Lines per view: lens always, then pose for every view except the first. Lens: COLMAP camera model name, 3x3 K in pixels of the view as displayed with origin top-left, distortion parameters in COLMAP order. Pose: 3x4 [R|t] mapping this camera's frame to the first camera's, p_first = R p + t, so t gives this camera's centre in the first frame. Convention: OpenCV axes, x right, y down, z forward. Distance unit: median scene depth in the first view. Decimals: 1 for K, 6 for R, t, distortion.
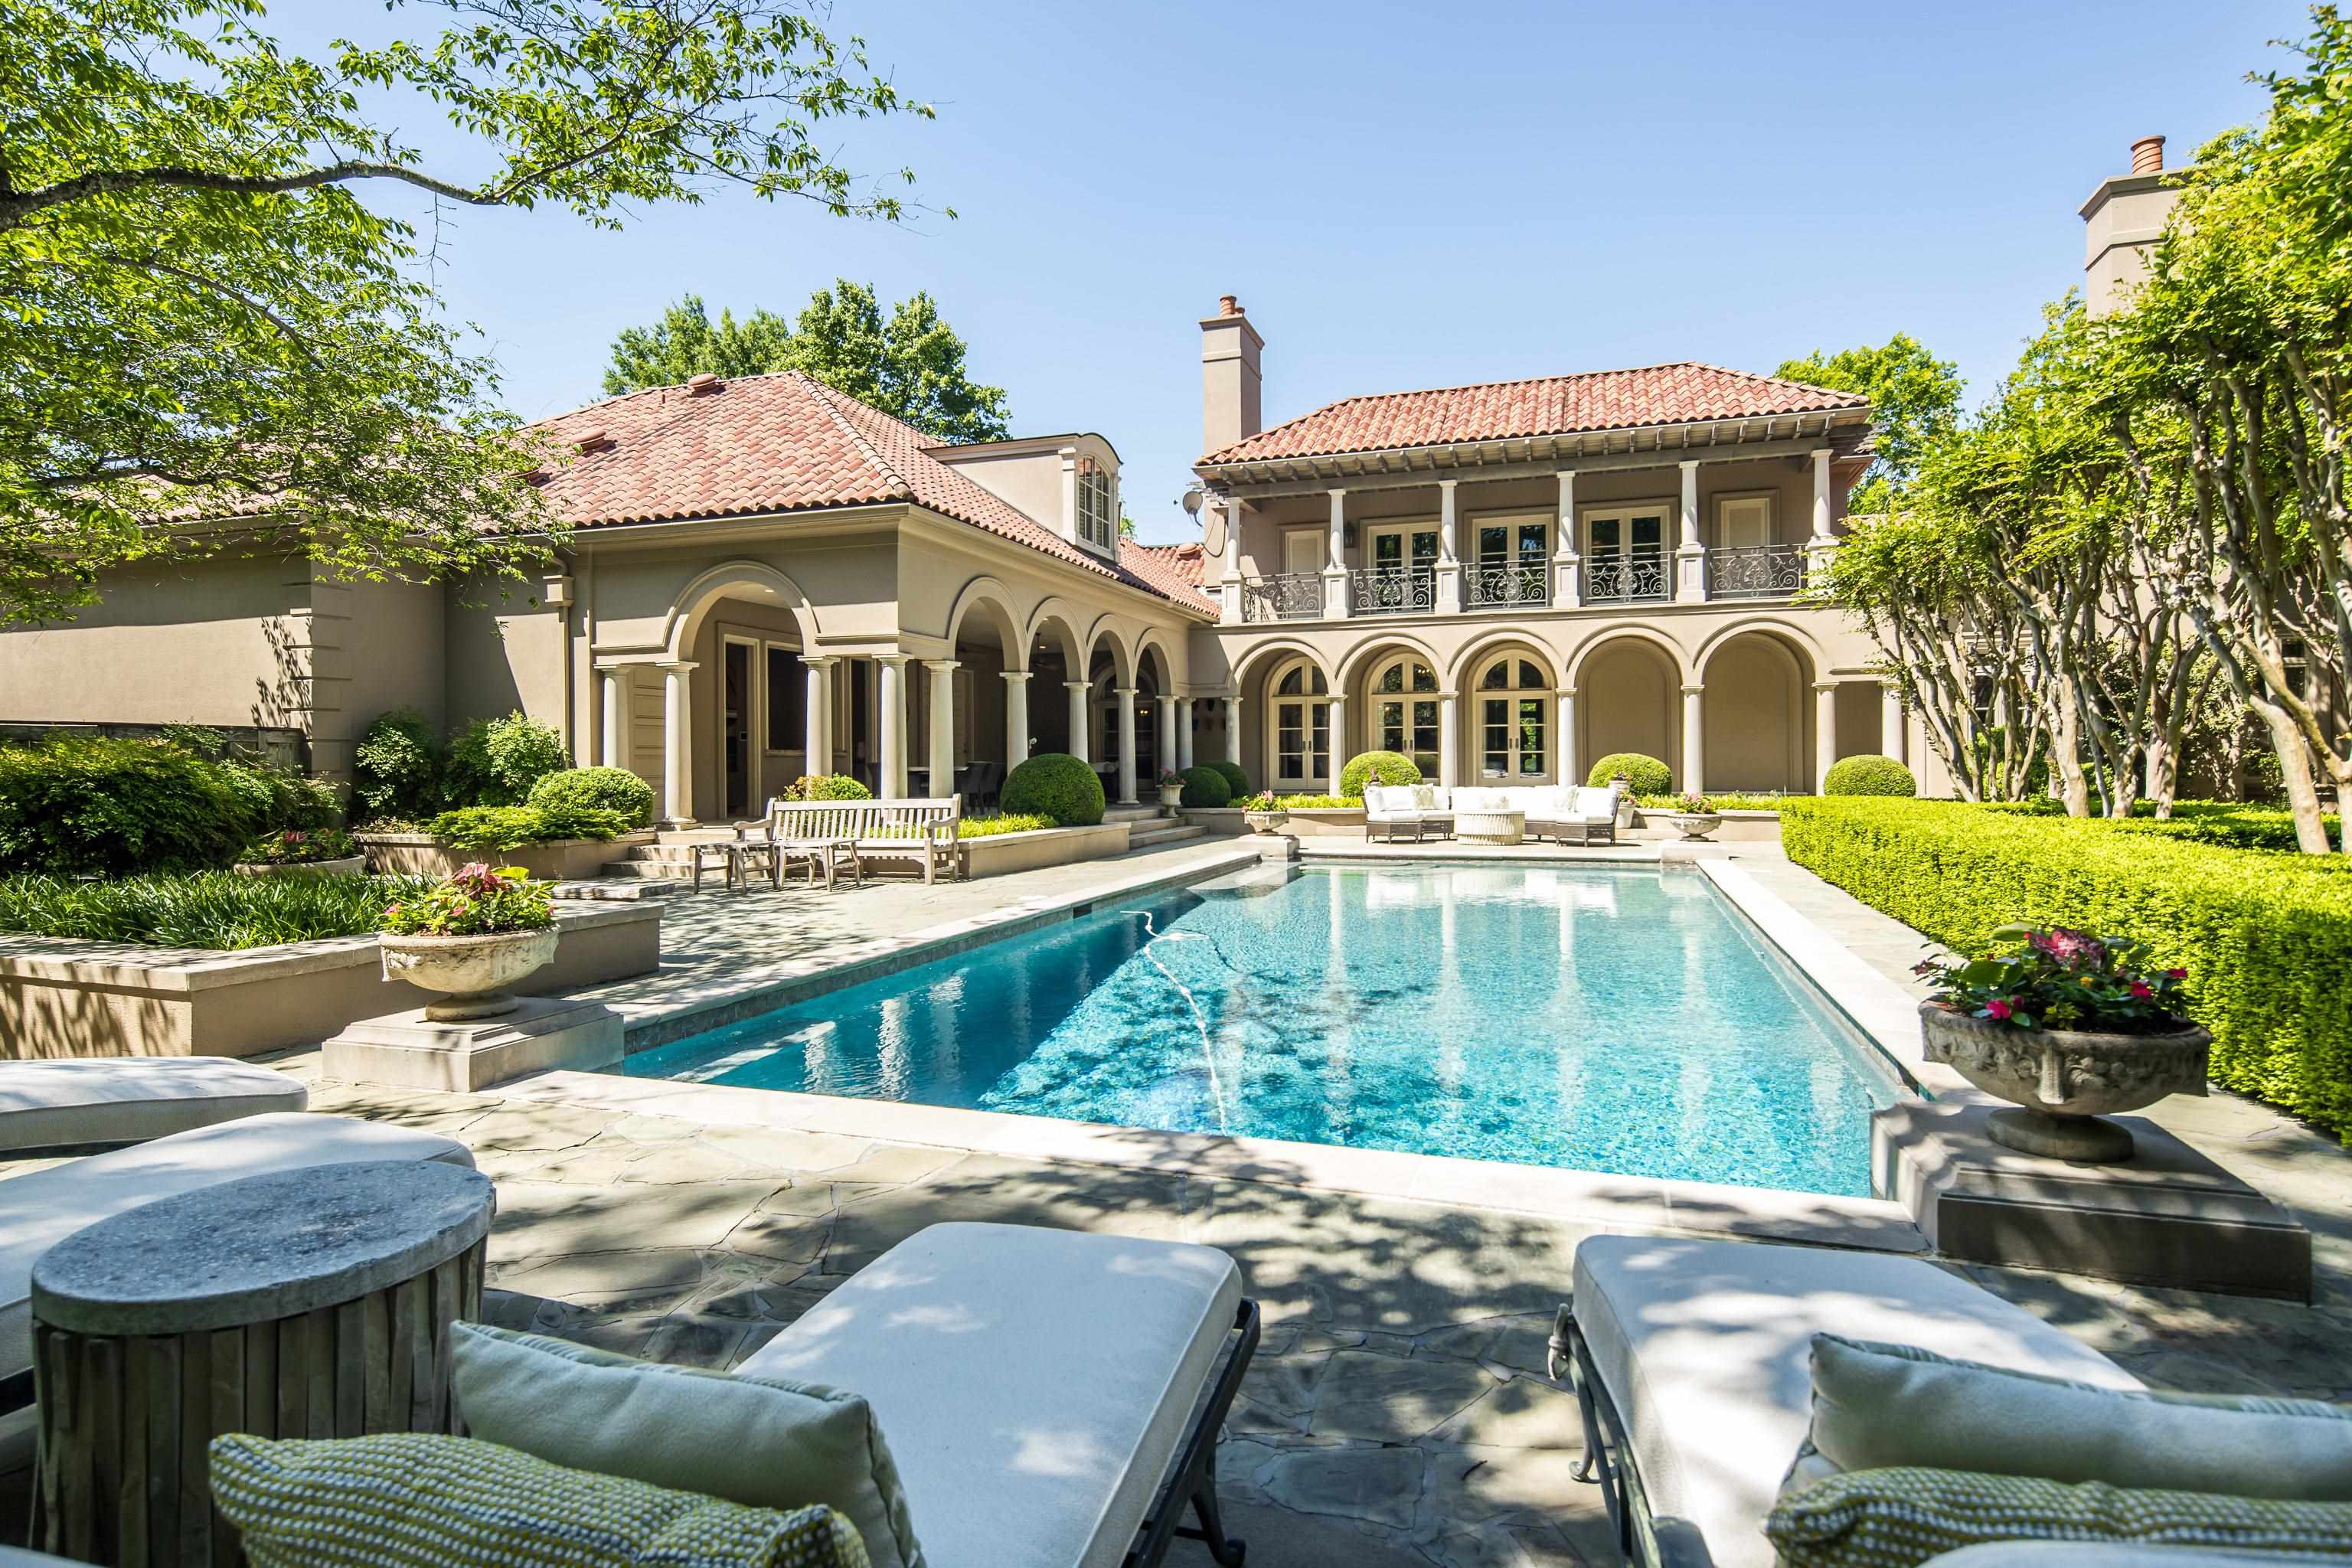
lens RADIAL K [[1144.9, 0, 1180.4], [0, 1144.9, 769.5], [0, 0, 1]] dist [-0.001106, -0.001010]
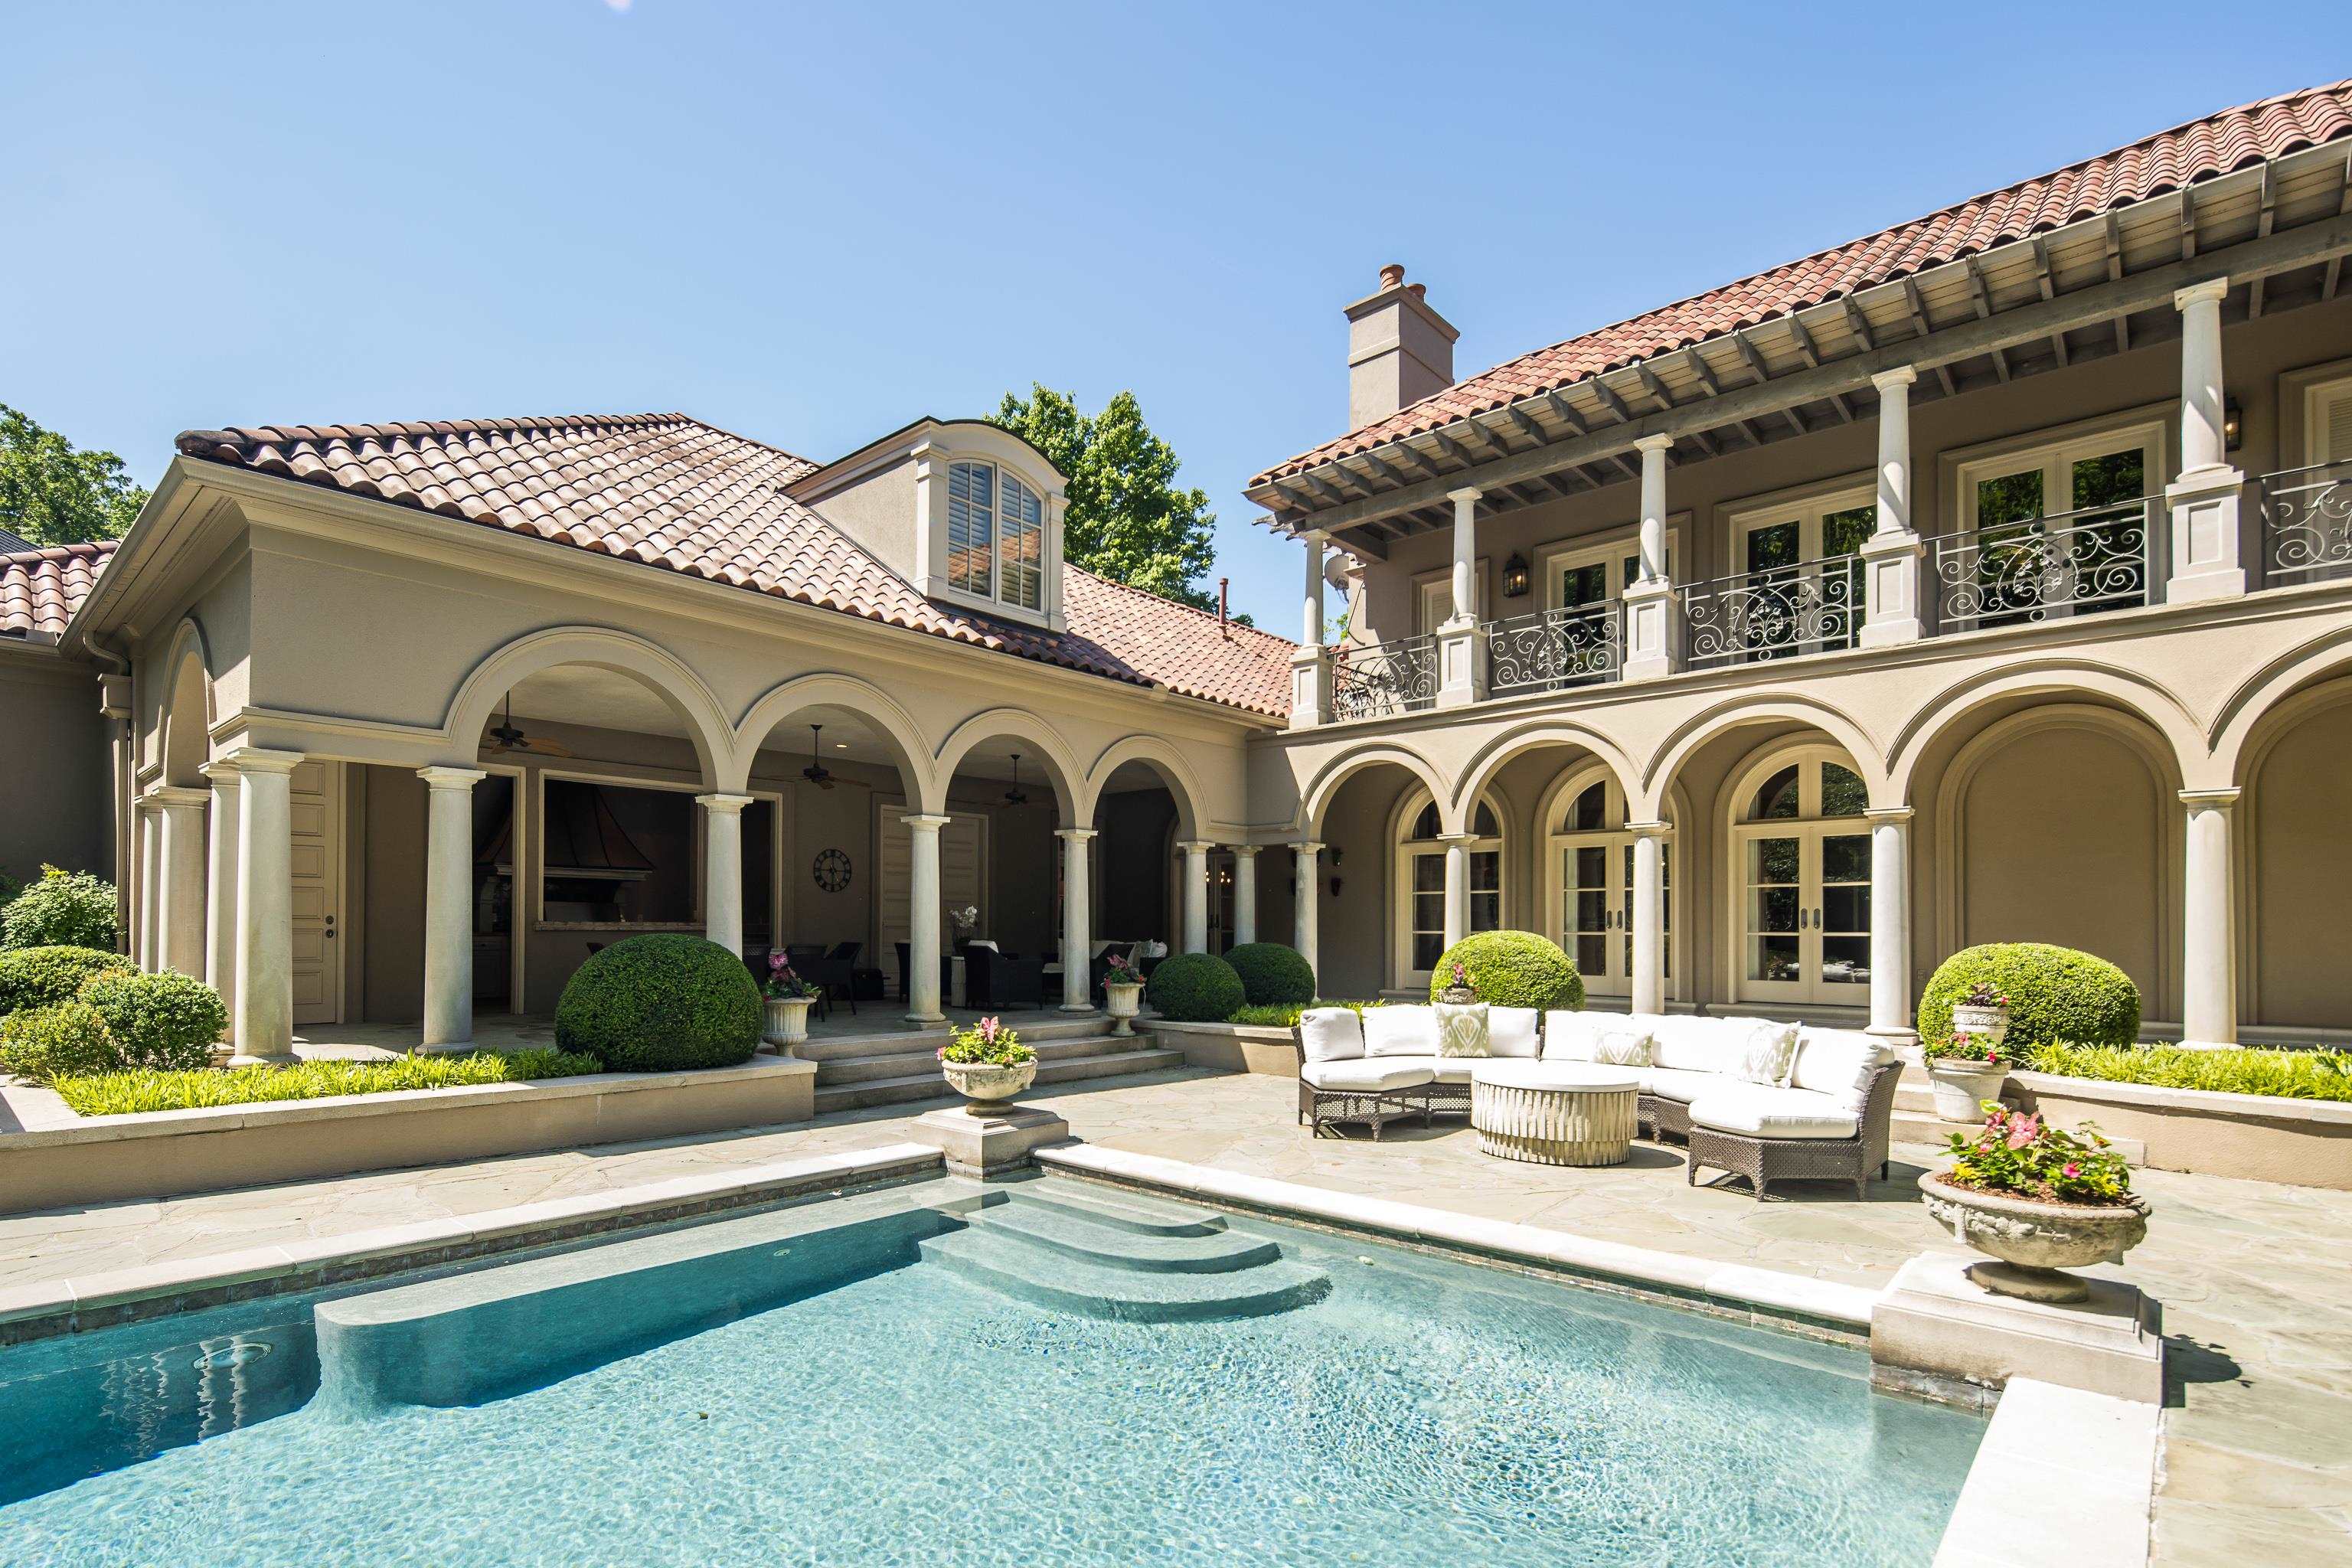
lens RADIAL K [[1144.9, 0, 1135.8], [0, 1144.9, 924.9], [0, 0, 1]] dist [-0.001106, -0.001010]
pose [[0.923961, 0.008142, -0.382400, 0.218329], [-0.013303, 0.999853, -0.010856, -0.010636], [0.382255, 0.015118, 0.923933, 0.407561]]
